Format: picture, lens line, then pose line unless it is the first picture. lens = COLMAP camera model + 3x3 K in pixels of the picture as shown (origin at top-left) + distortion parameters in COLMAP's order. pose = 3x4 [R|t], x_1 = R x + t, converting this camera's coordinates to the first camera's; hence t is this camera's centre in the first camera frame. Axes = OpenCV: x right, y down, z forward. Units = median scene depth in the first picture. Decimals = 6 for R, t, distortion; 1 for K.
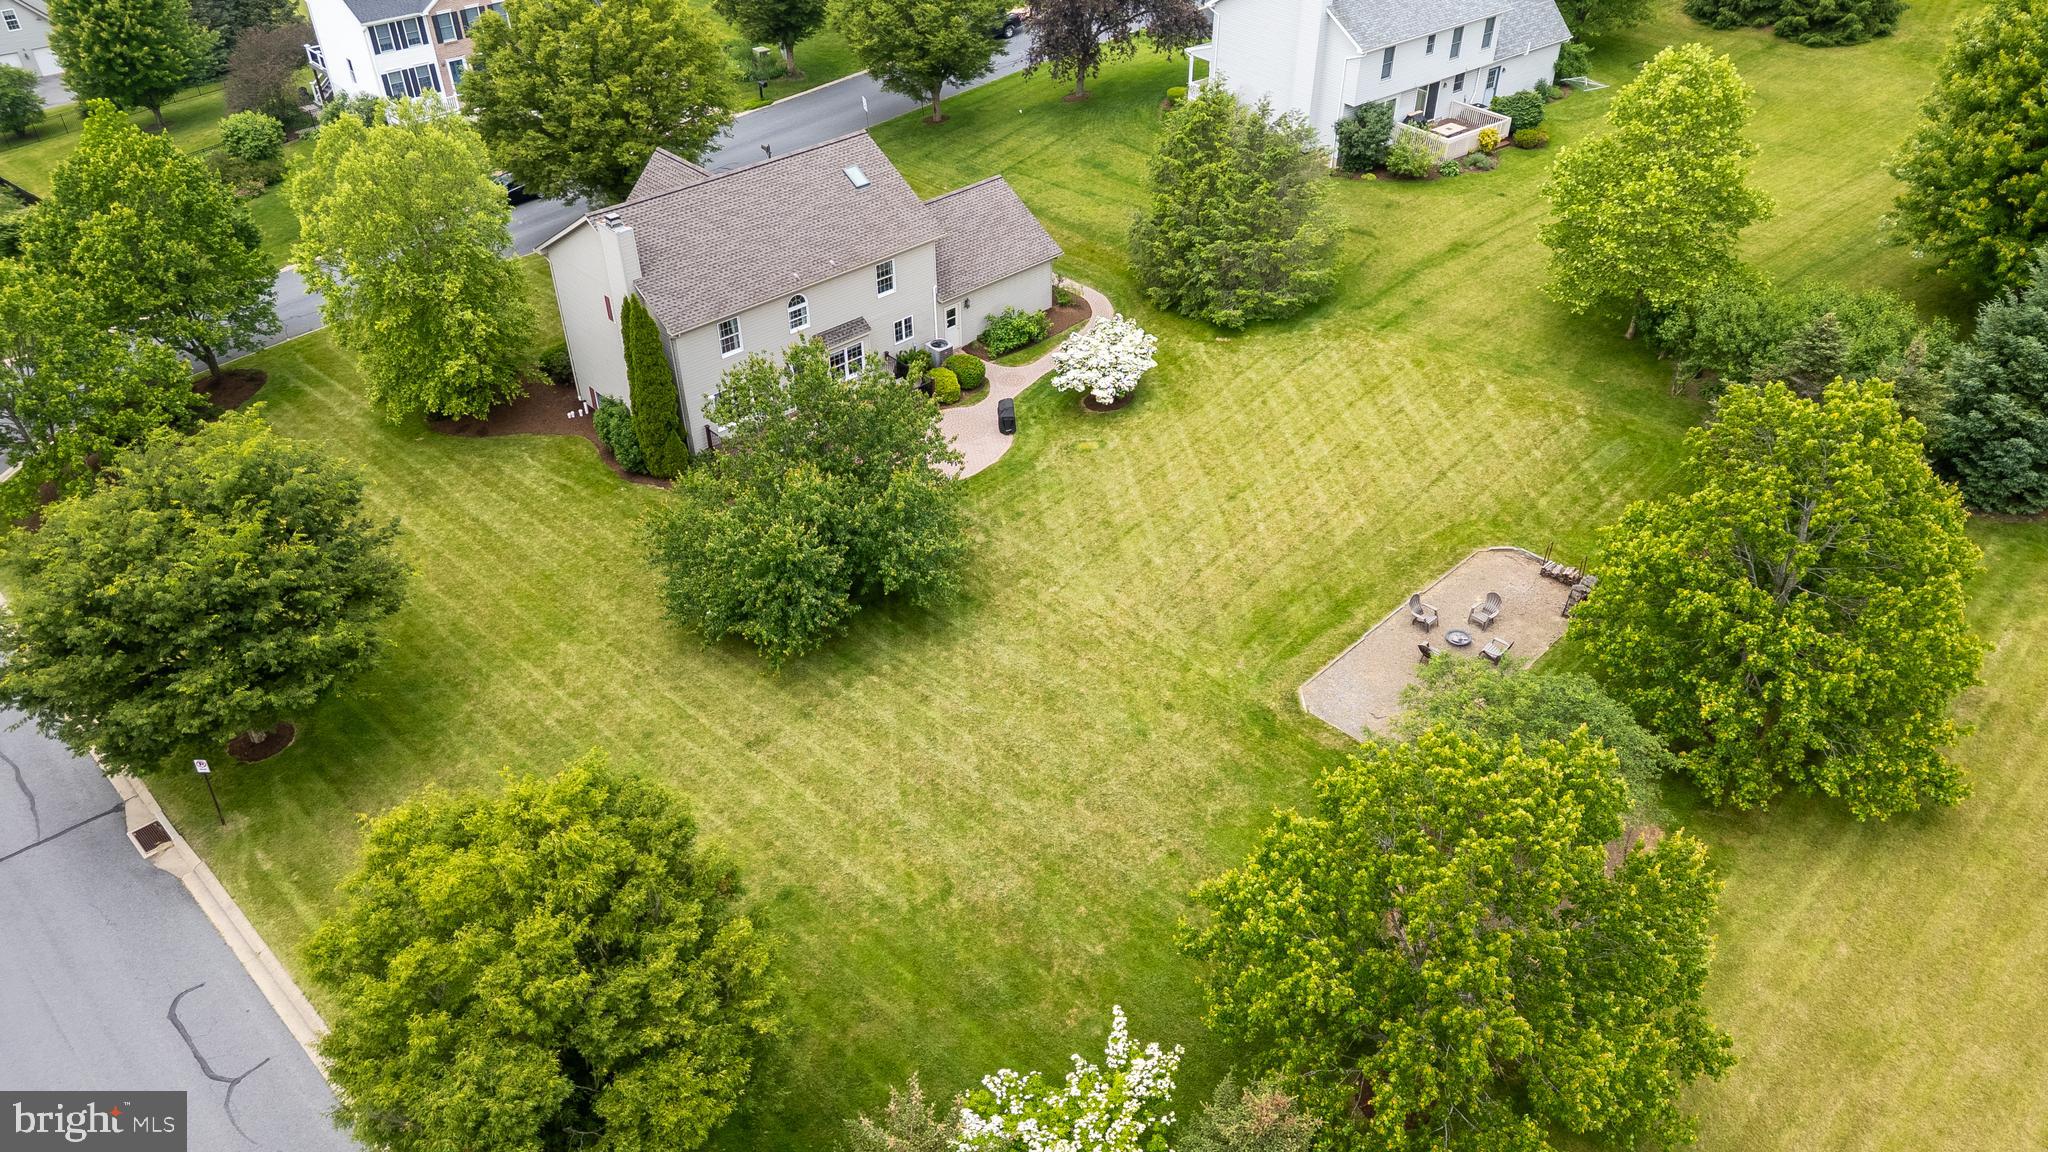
lens RADIAL K [[1401.5, 0, 1020.6], [0, 1401.5, 574.8], [0, 0, 1]] dist [0.064581, -0.056774]
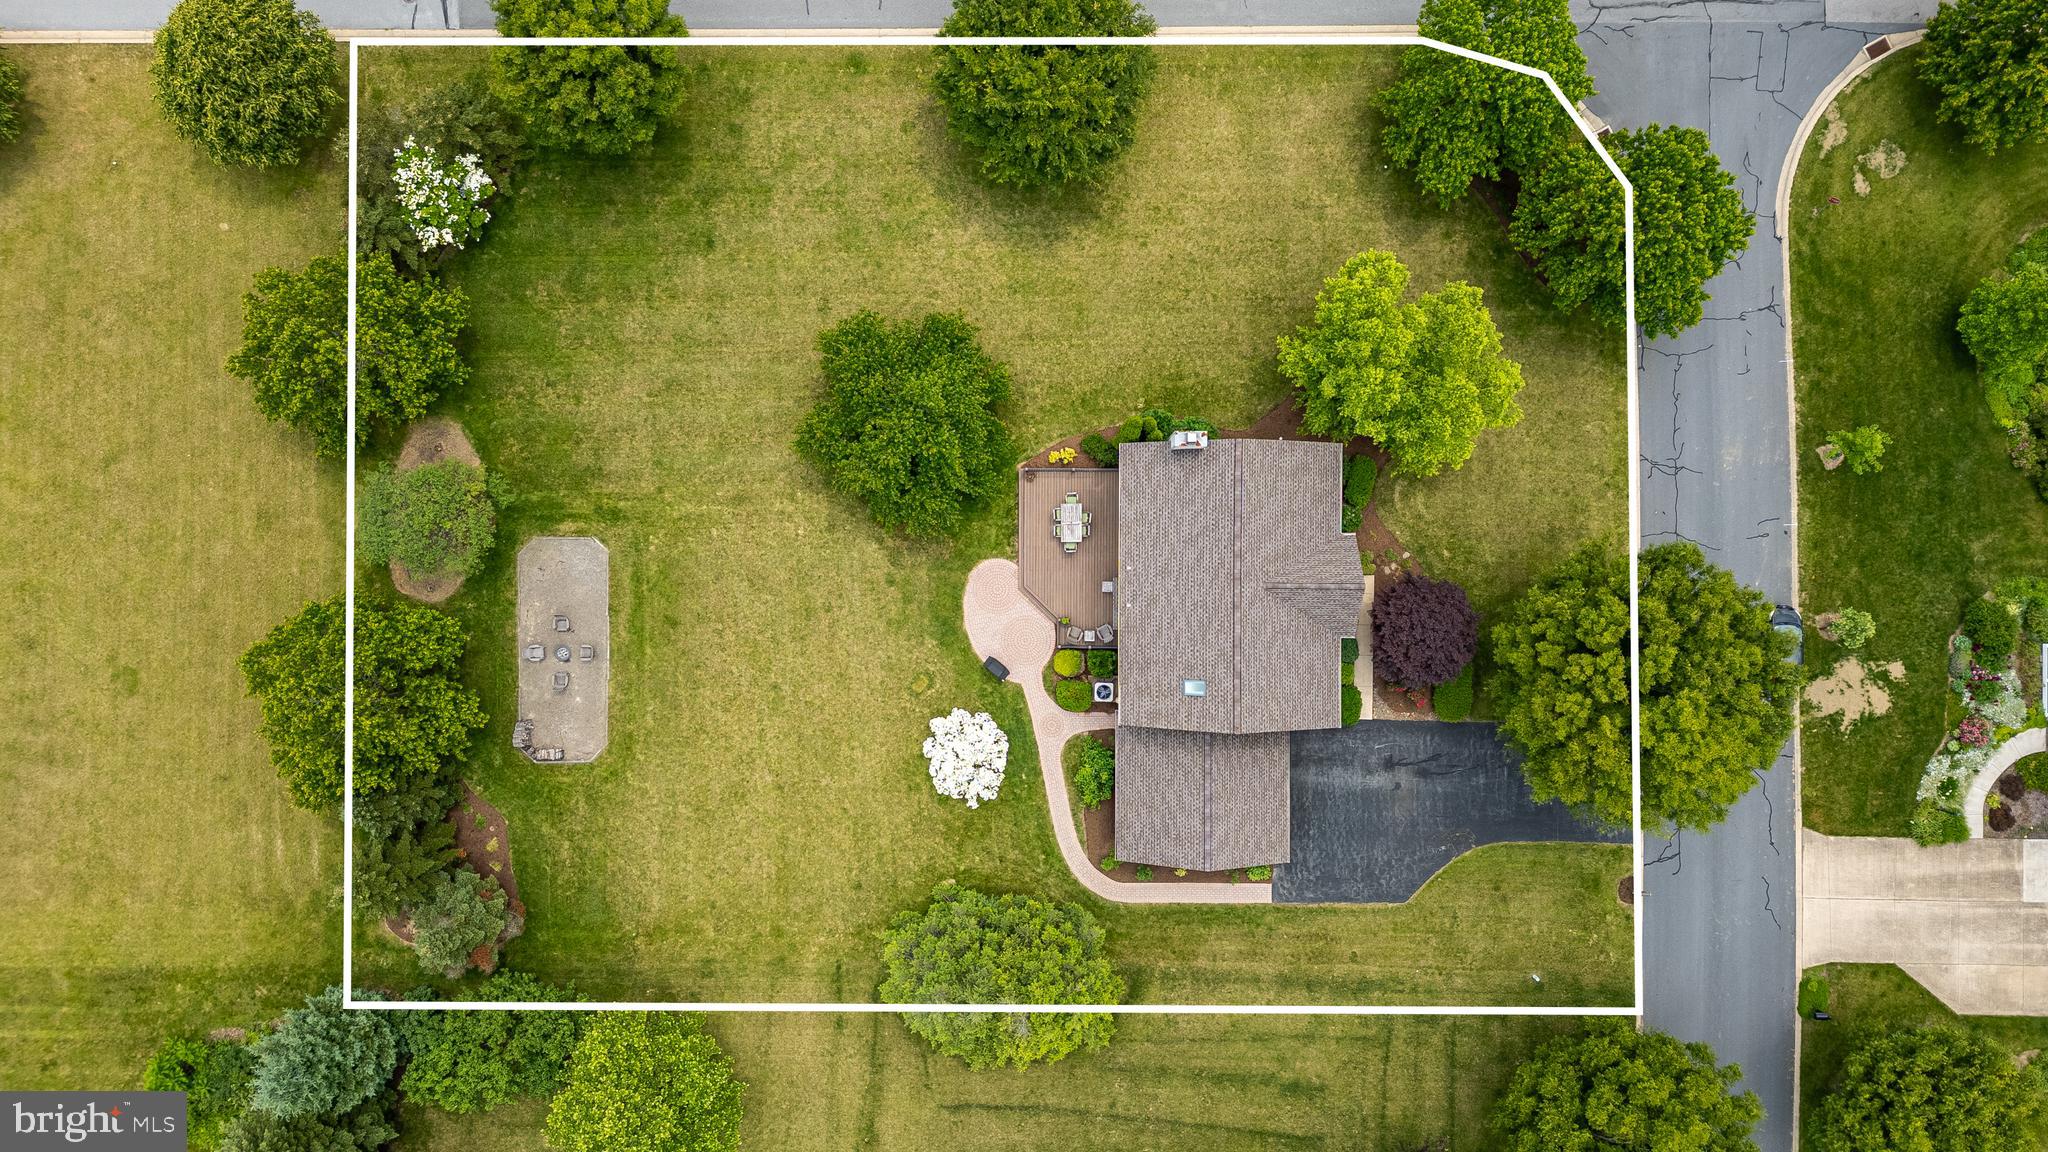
lens RADIAL K [[1401.5, 0, 1020.6], [0, 1401.5, 574.8], [0, 0, 1]] dist [0.064581, -0.056774]
pose [[-0.699312, 0.714261, 0.028173, -0.114865], [-0.399568, -0.423279, 0.813130, -1.061362], [0.592712, 0.557375, 0.581400, 0.223685]]
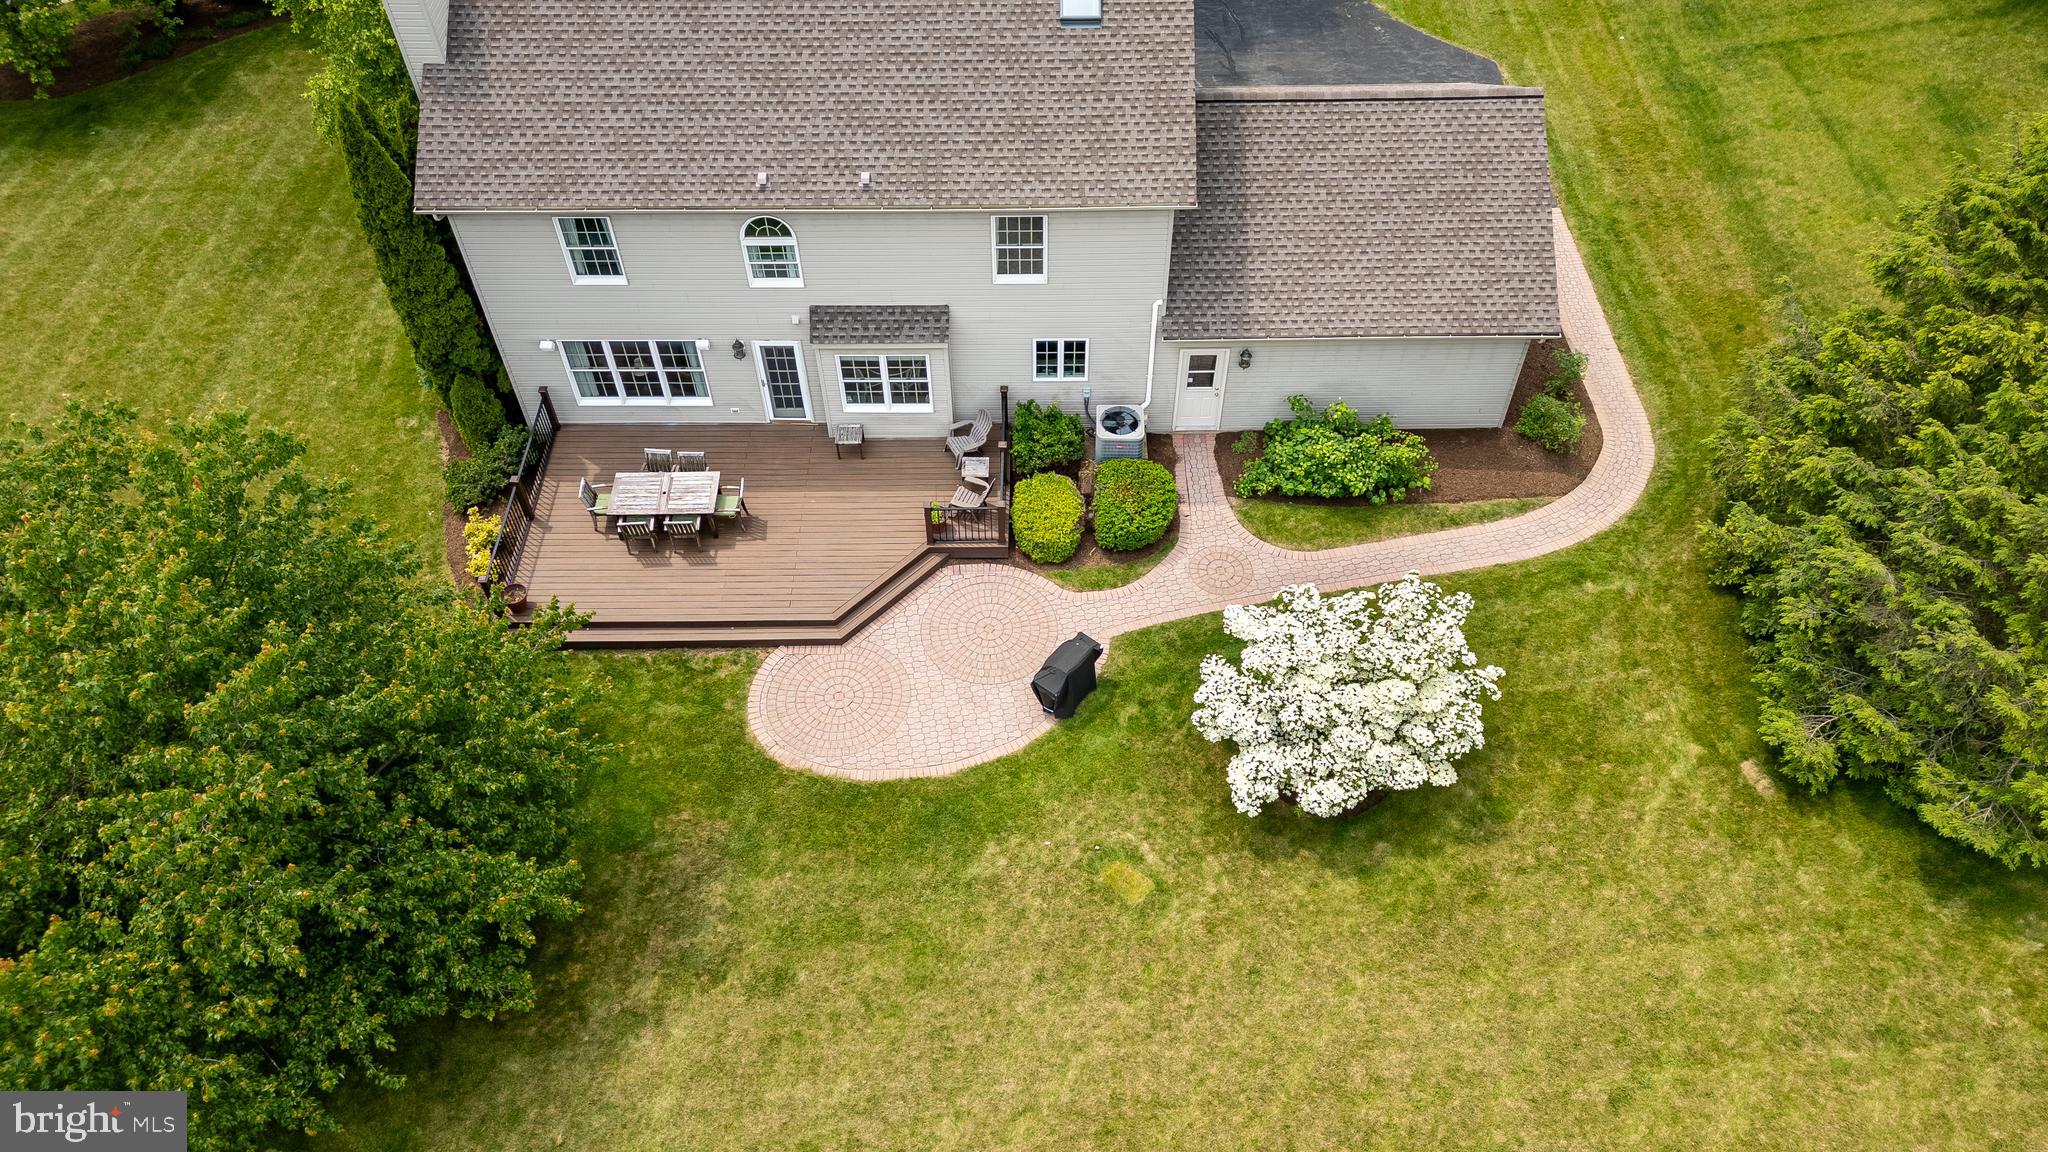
lens RADIAL K [[1401.5, 0, 1020.6], [0, 1401.5, 574.8], [0, 0, 1]] dist [0.064581, -0.056774]
pose [[0.718478, 0.535076, -0.444391, 0.146400], [-0.404869, 0.841239, 0.358327, -0.273464], [0.565571, -0.077530, 0.821047, 0.616071]]
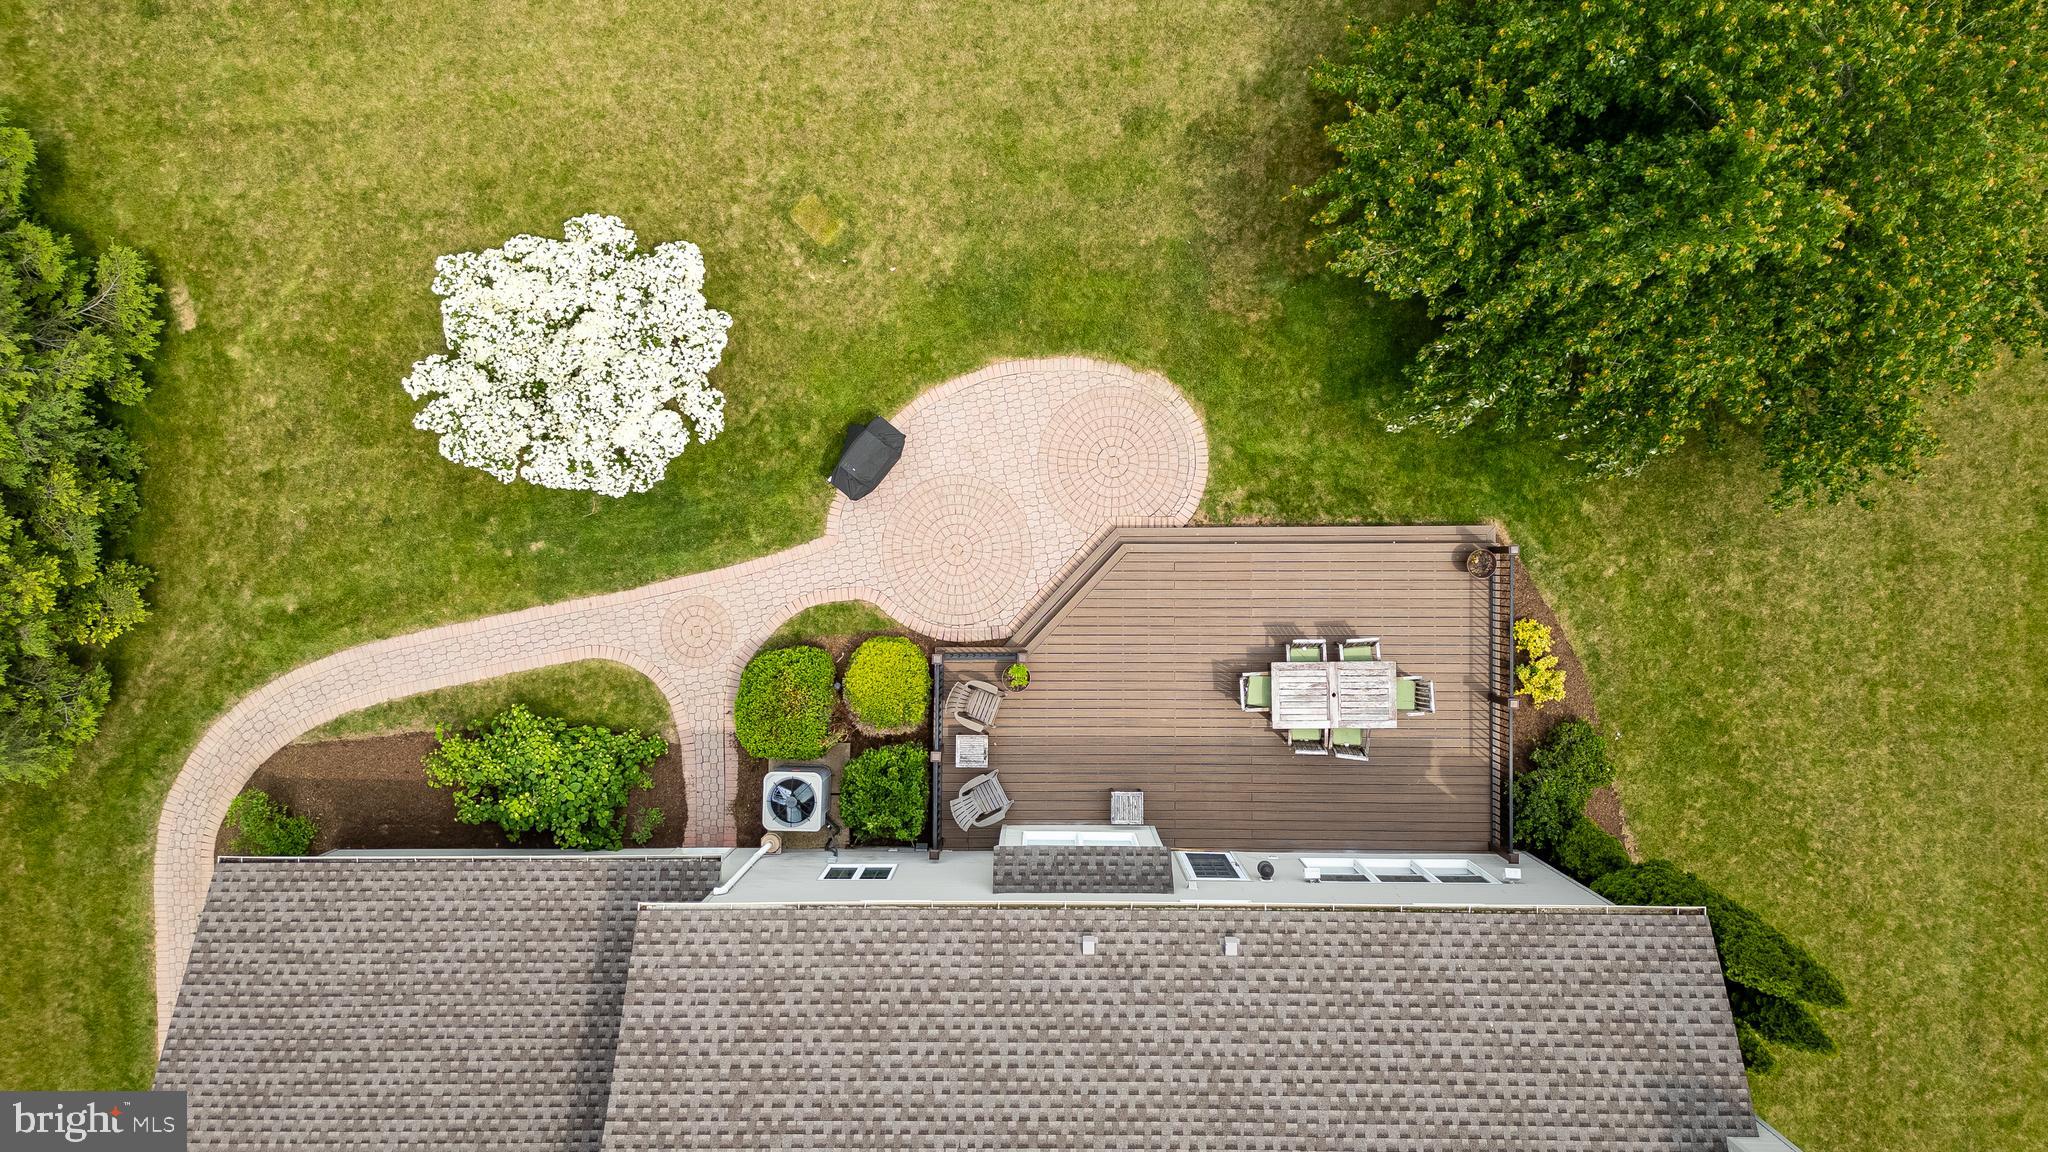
lens RADIAL K [[1401.5, 0, 1020.6], [0, 1401.5, 574.8], [0, 0, 1]] dist [0.064581, -0.056774]
pose [[-0.718380, -0.695646, 0.002682, -0.062149], [0.423480, -0.434254, 0.795039, -0.410614], [-0.551901, 0.572276, 0.606552, 0.717413]]
